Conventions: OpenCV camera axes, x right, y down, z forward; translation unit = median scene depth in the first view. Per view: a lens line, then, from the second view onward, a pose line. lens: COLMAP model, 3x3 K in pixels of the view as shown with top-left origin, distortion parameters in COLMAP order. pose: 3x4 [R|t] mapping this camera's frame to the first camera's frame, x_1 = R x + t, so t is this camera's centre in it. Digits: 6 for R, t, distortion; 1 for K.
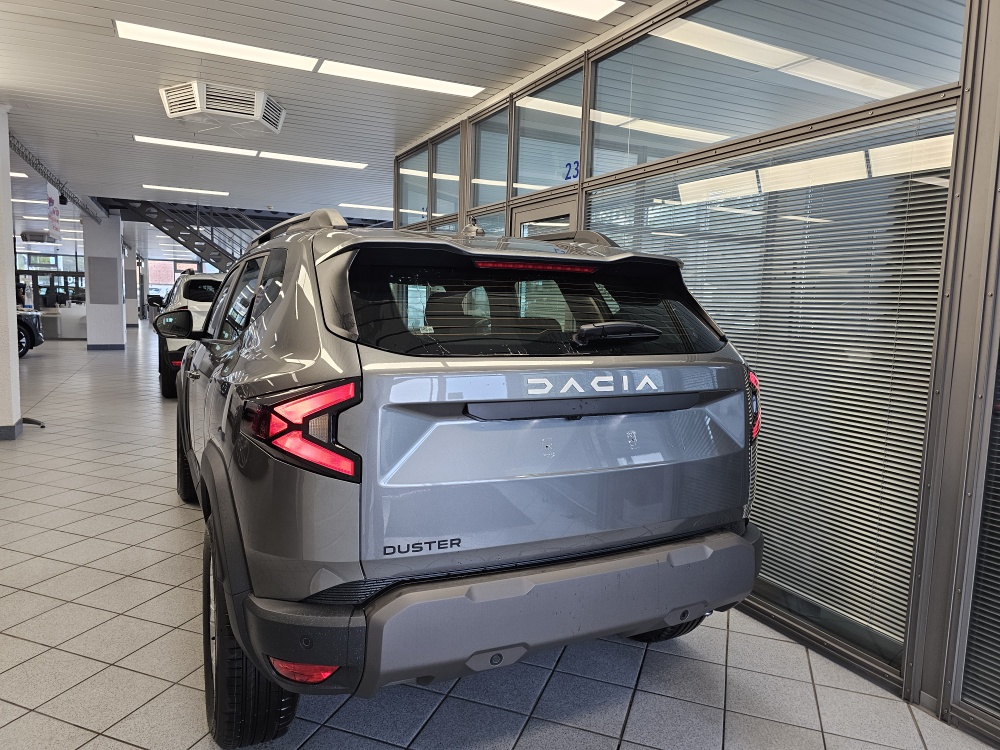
lens RADIAL K [[687.4, 0, 494.3], [0, 687.4, 365.0], [0, 0, 1]] dist [0.008014, 0.003475]
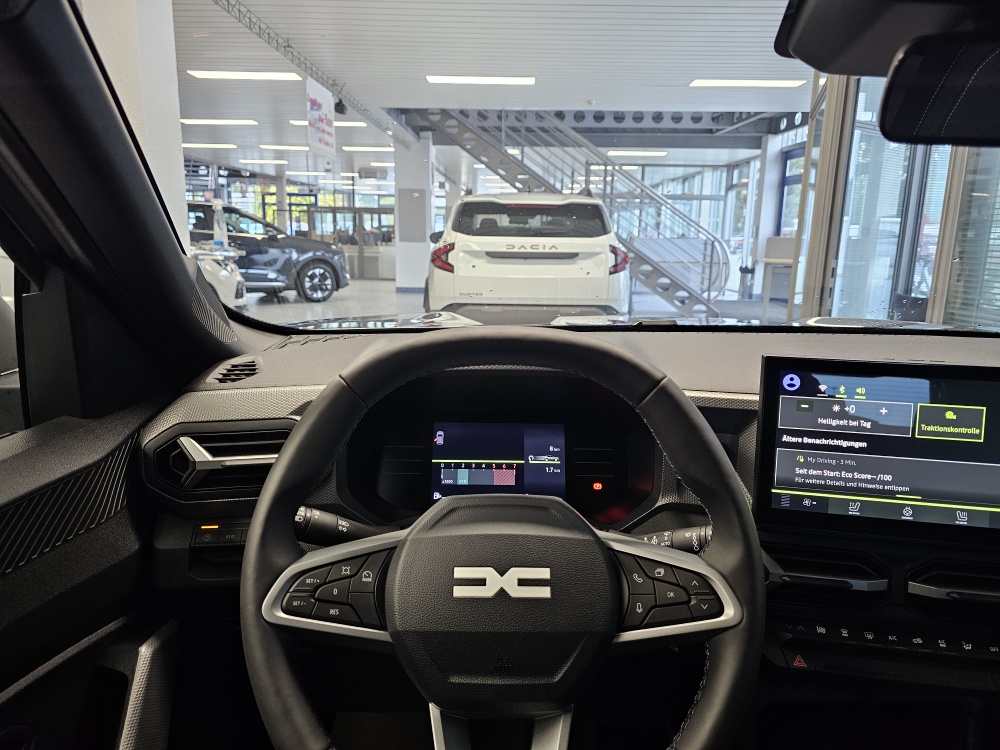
lens RADIAL K [[673.5, 0, 503.5], [0, 673.5, 368.3], [0, 0, 1]] dist [0.065534, -0.076455]
pose [[0.902442, 0.077642, -0.423756, -0.080765], [-0.036851, 0.993933, 0.103633, -0.023015], [0.429231, -0.077906, 0.899828, 0.280202]]
